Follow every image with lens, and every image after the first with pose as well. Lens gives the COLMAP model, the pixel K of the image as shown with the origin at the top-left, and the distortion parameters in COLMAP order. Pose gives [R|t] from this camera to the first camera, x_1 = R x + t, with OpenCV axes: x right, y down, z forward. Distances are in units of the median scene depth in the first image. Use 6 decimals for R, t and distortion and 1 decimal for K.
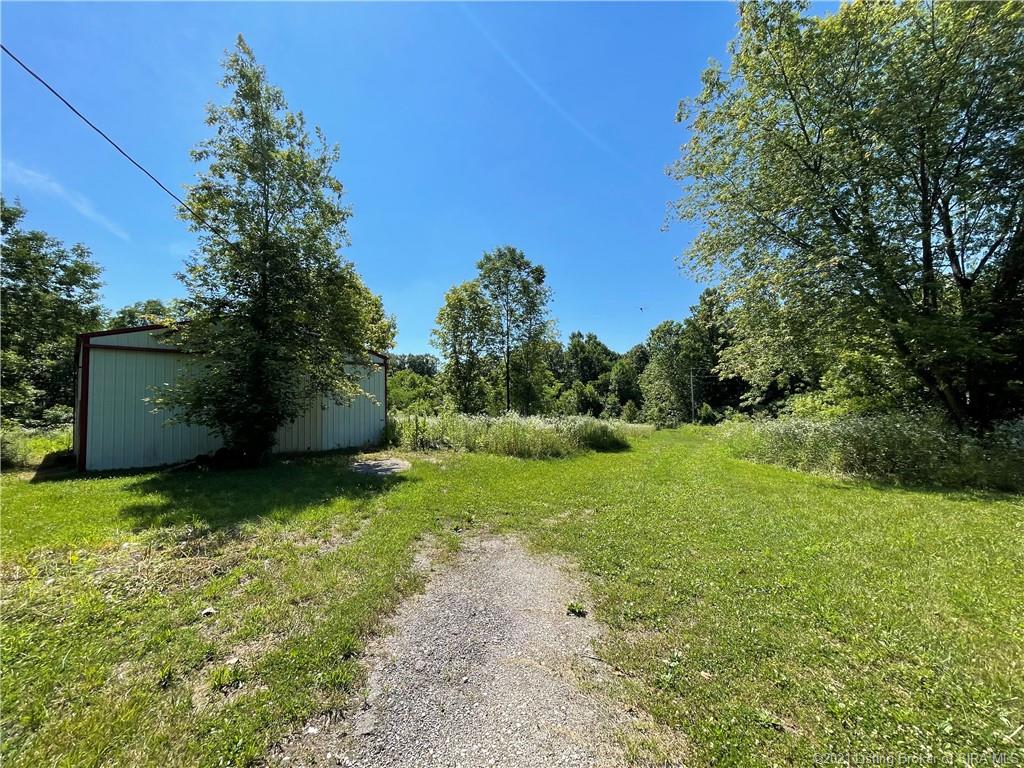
lens RADIAL K [[408.2, 0, 494.3], [0, 408.2, 391.3], [0, 0, 1]] dist [-0.000330, -0.000155]
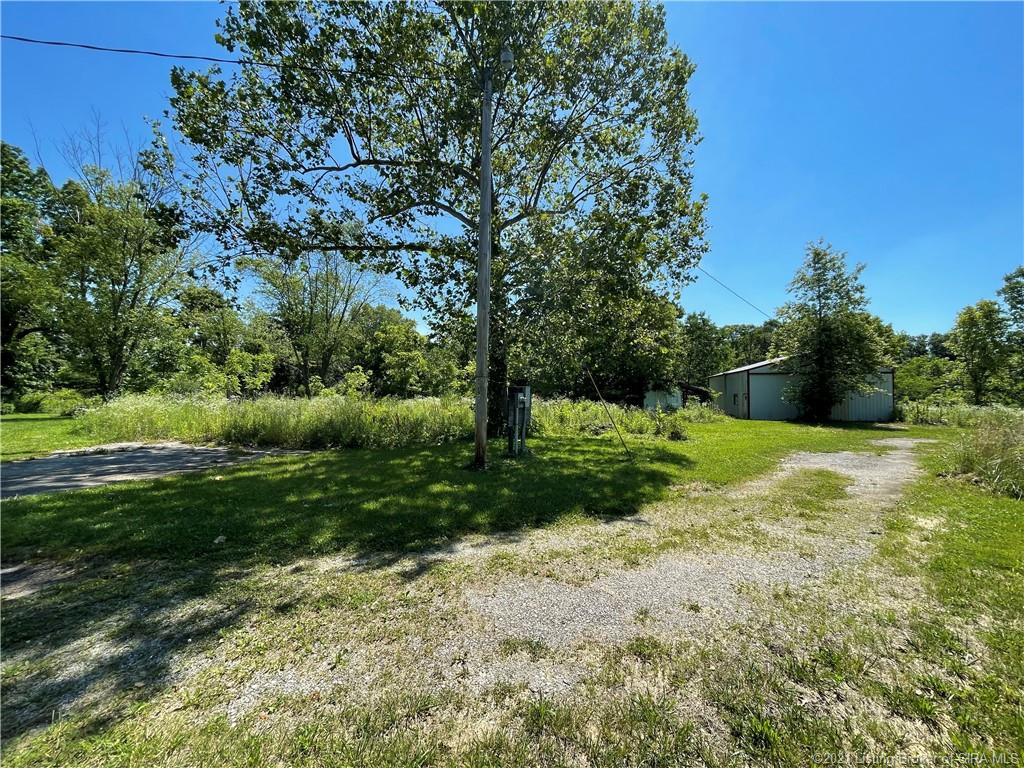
lens RADIAL K [[408.2, 0, 494.3], [0, 408.2, 391.3], [0, 0, 1]] dist [-0.000330, -0.000155]
pose [[0.511671, 0.019647, -0.858957, 0.519861], [0.012275, 0.999469, 0.030173, -0.101359], [0.859094, -0.025982, 0.511158, -1.979588]]
